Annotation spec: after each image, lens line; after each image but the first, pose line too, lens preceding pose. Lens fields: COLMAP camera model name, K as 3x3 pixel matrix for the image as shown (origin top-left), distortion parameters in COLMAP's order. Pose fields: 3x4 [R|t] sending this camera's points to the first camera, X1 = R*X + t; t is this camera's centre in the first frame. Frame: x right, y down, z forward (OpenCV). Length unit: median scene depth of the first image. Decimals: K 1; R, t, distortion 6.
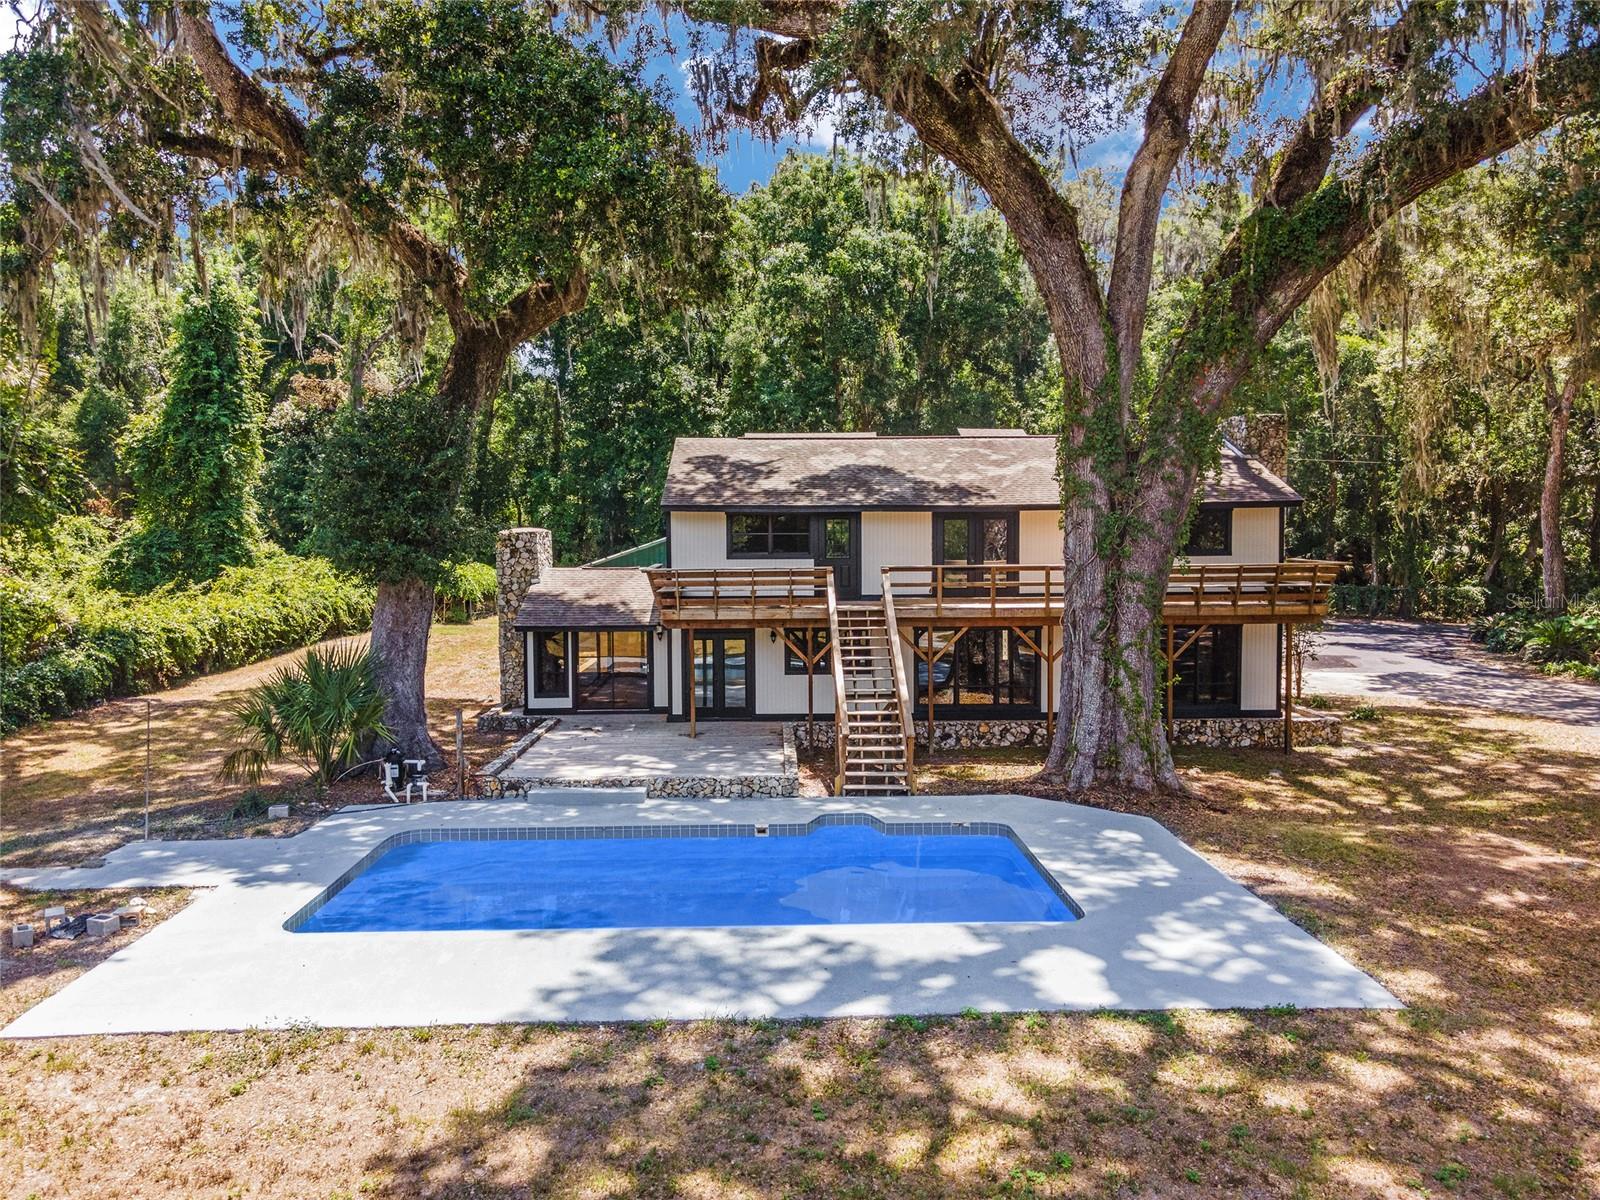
lens RADIAL K [[1169.1, 0, 800.0], [0, 1169.1, 600.0], [0, 0, 1]] dist [0.044009, 0.001506]
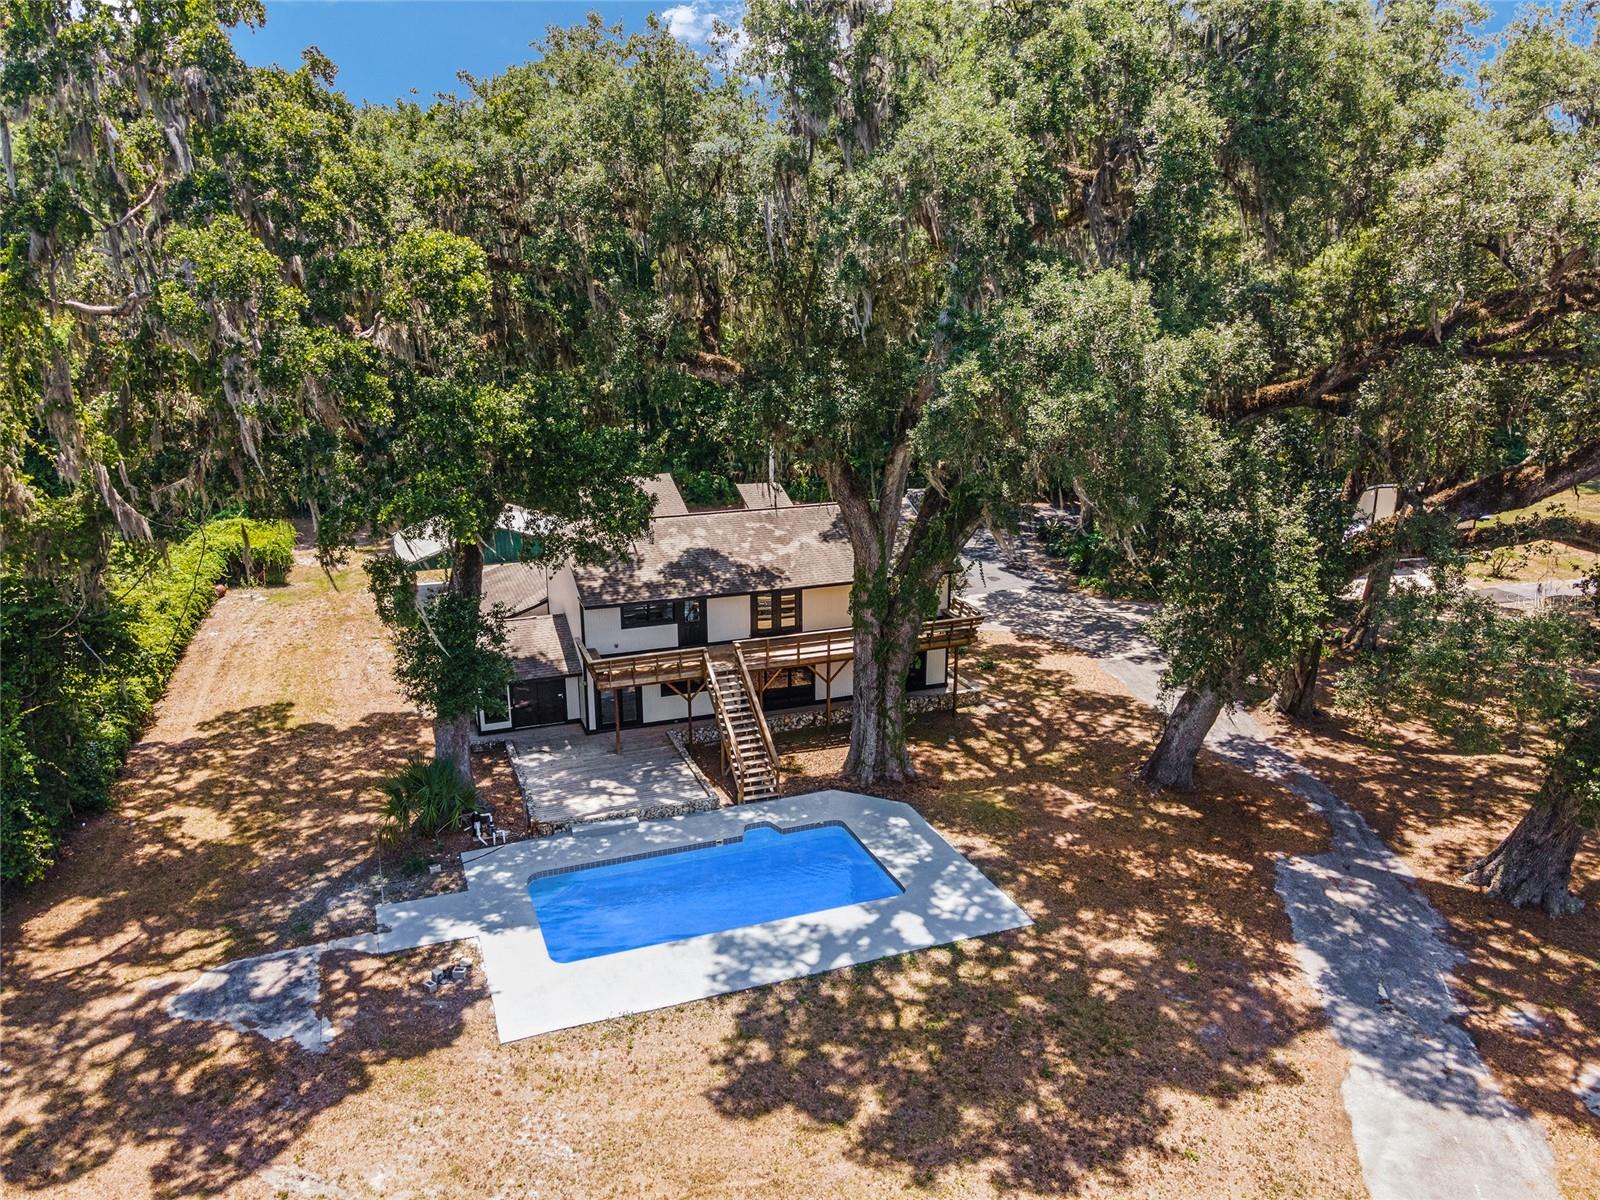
lens RADIAL K [[1169.1, 0, 800.0], [0, 1169.1, 600.0], [0, 0, 1]] dist [0.044009, 0.001506]
pose [[0.945055, -0.084245, 0.315871, -0.642502], [0.013690, 0.975576, 0.219233, -0.806535], [-0.326625, -0.202863, 0.923127, -0.943995]]
